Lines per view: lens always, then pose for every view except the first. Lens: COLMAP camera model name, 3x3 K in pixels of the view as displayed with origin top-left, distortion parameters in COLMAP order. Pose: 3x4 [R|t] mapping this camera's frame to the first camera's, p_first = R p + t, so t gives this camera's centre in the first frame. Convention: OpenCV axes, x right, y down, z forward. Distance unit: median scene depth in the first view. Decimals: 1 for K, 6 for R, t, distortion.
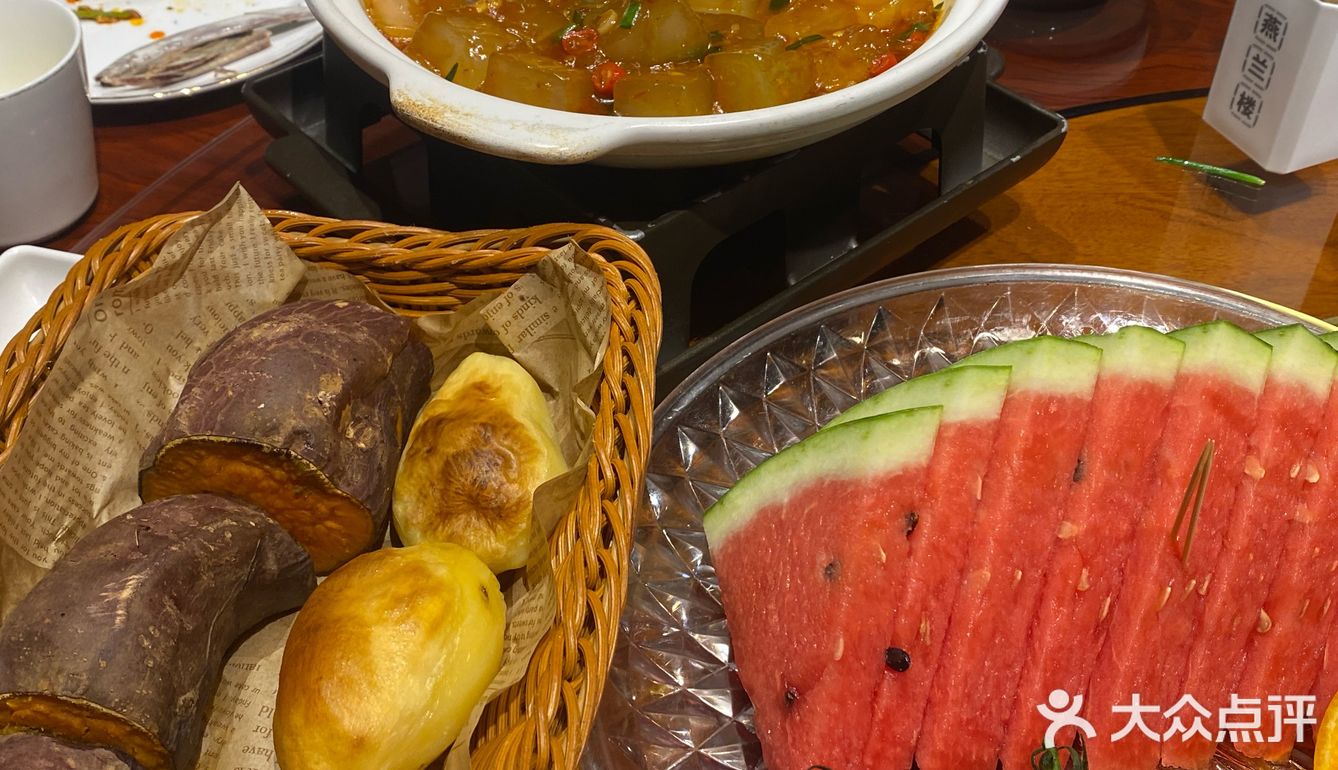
lens RADIAL K [[1325.2, 0, 669.0], [0, 1325.2, 385.0], [0, 0, 1]] dist [0.004207, -0.132084]
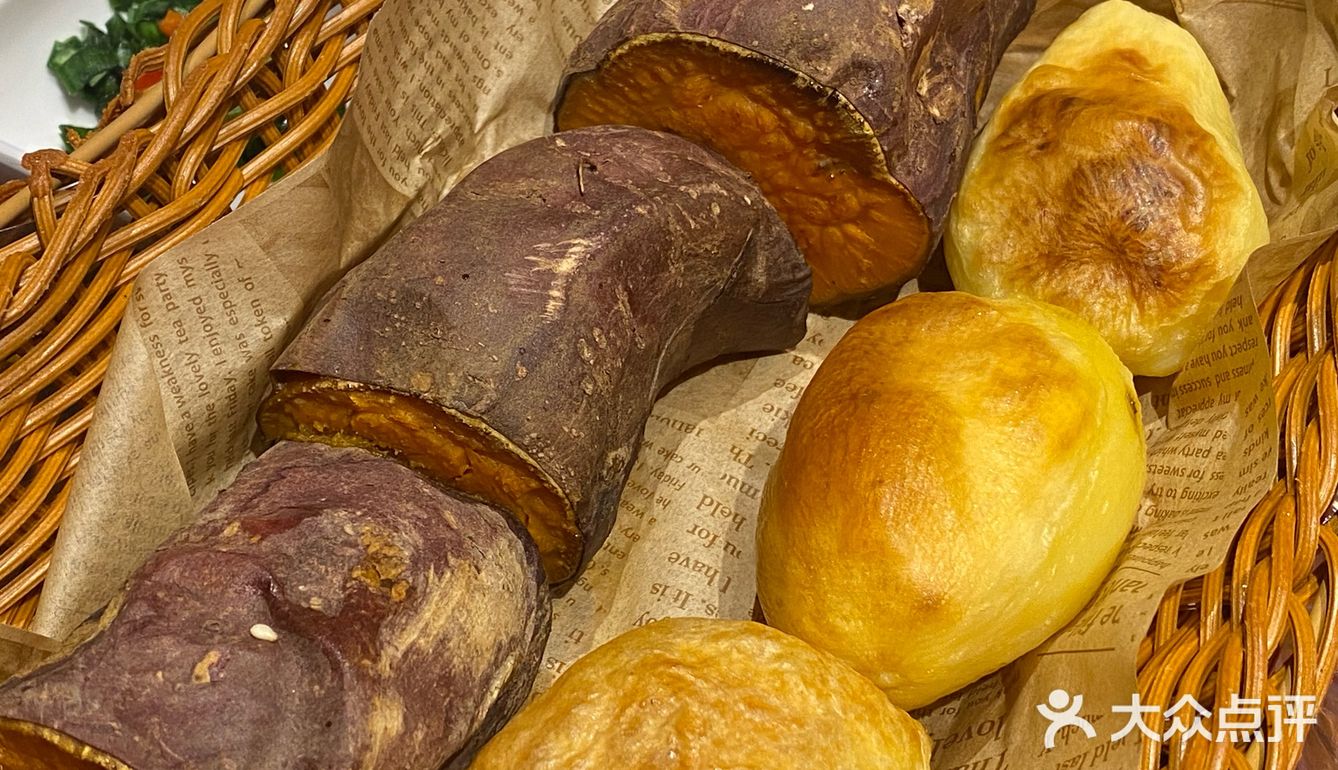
lens RADIAL K [[1877.1, 0, 669.0], [0, 1877.1, 385.0], [0, 0, 1]] dist [0.113502, -0.023099]
pose [[0.961537, 0.239736, -0.134065, -0.225070], [-0.217929, 0.962940, 0.158912, 0.060655], [0.167193, -0.123583, 0.978148, 0.156578]]
